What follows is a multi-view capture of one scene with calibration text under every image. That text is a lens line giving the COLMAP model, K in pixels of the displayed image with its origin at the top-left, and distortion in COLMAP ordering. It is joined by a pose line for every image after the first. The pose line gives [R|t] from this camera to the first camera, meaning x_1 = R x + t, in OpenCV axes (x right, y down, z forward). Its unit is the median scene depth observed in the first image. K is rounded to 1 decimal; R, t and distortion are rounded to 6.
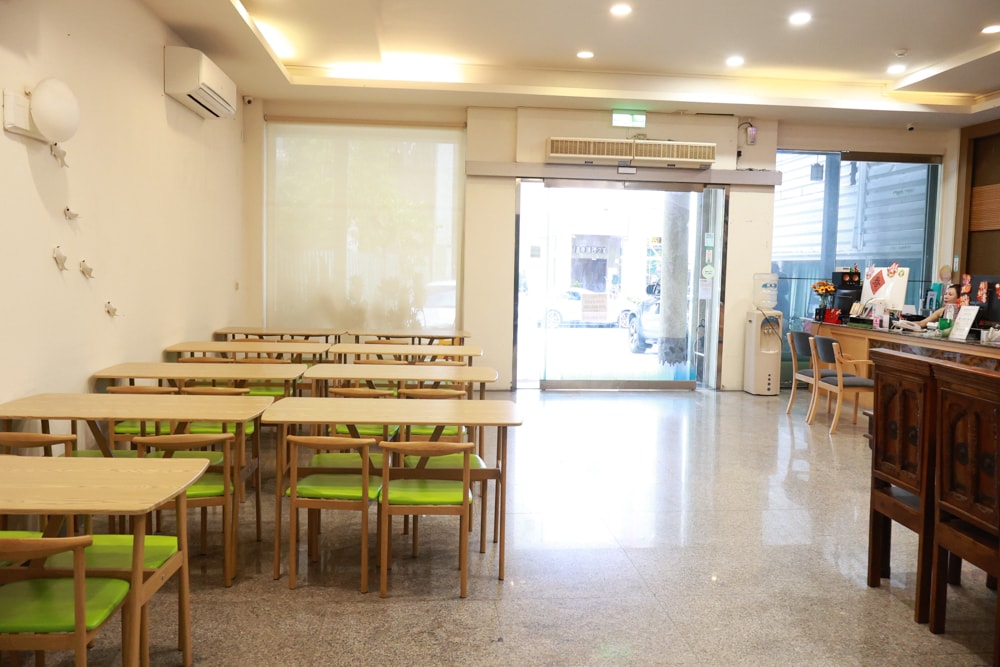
lens RADIAL K [[807.1, 0, 499.5], [0, 807.1, 310.1], [0, 0, 1]] dist [-0.004340, -0.003572]
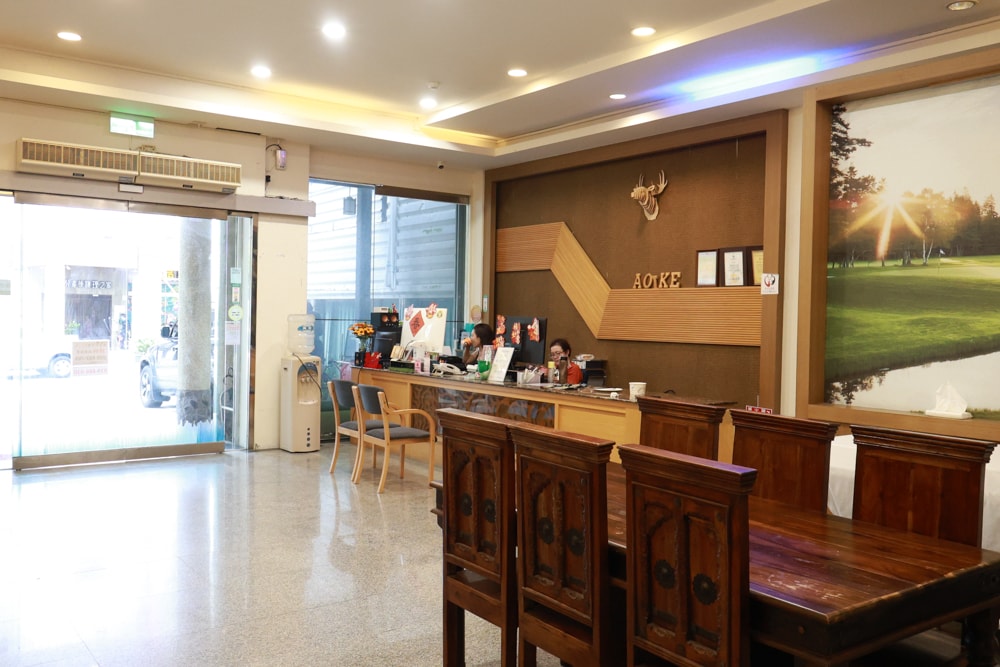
lens RADIAL K [[846.0, 0, 500.0], [0, 846.0, 333.5], [0, 0, 1]] dist [0.005012, -0.001896]
pose [[0.847729, -0.018163, 0.530119, 0.019592], [0.027626, 0.999569, -0.009930, -0.008987], [-0.529710, 0.023063, 0.847865, 0.089293]]
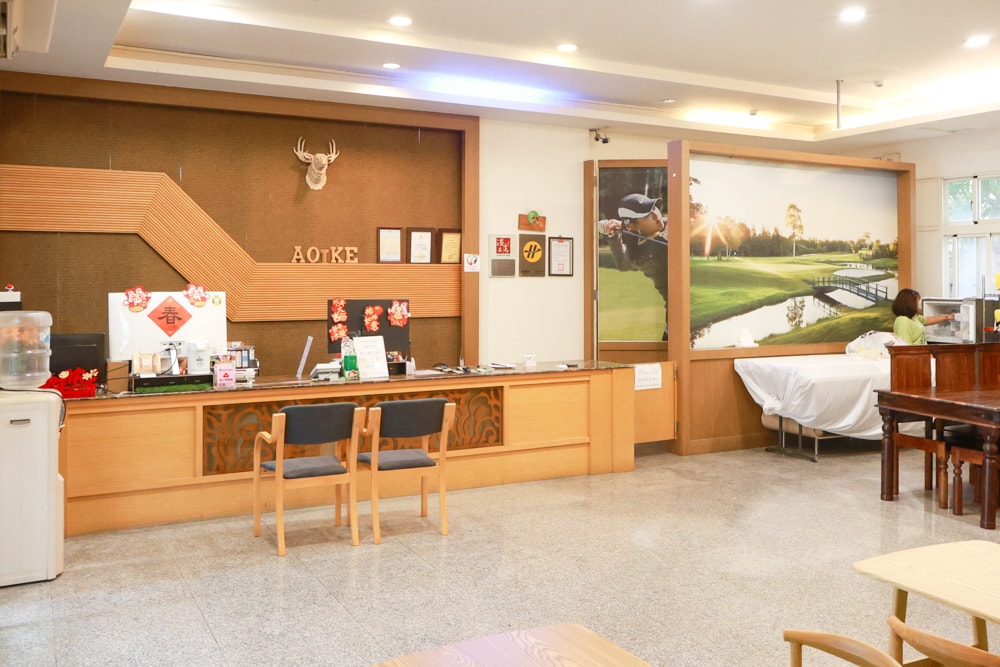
lens RADIAL K [[807.1, 0, 499.5], [0, 807.1, 310.1], [0, 0, 1]] dist [-0.004340, -0.003572]
pose [[-0.356750, -0.057012, 0.932459, -0.178716], [0.039947, 0.996292, 0.076198, -0.067385], [-0.933346, 0.064433, -0.353149, 0.866171]]
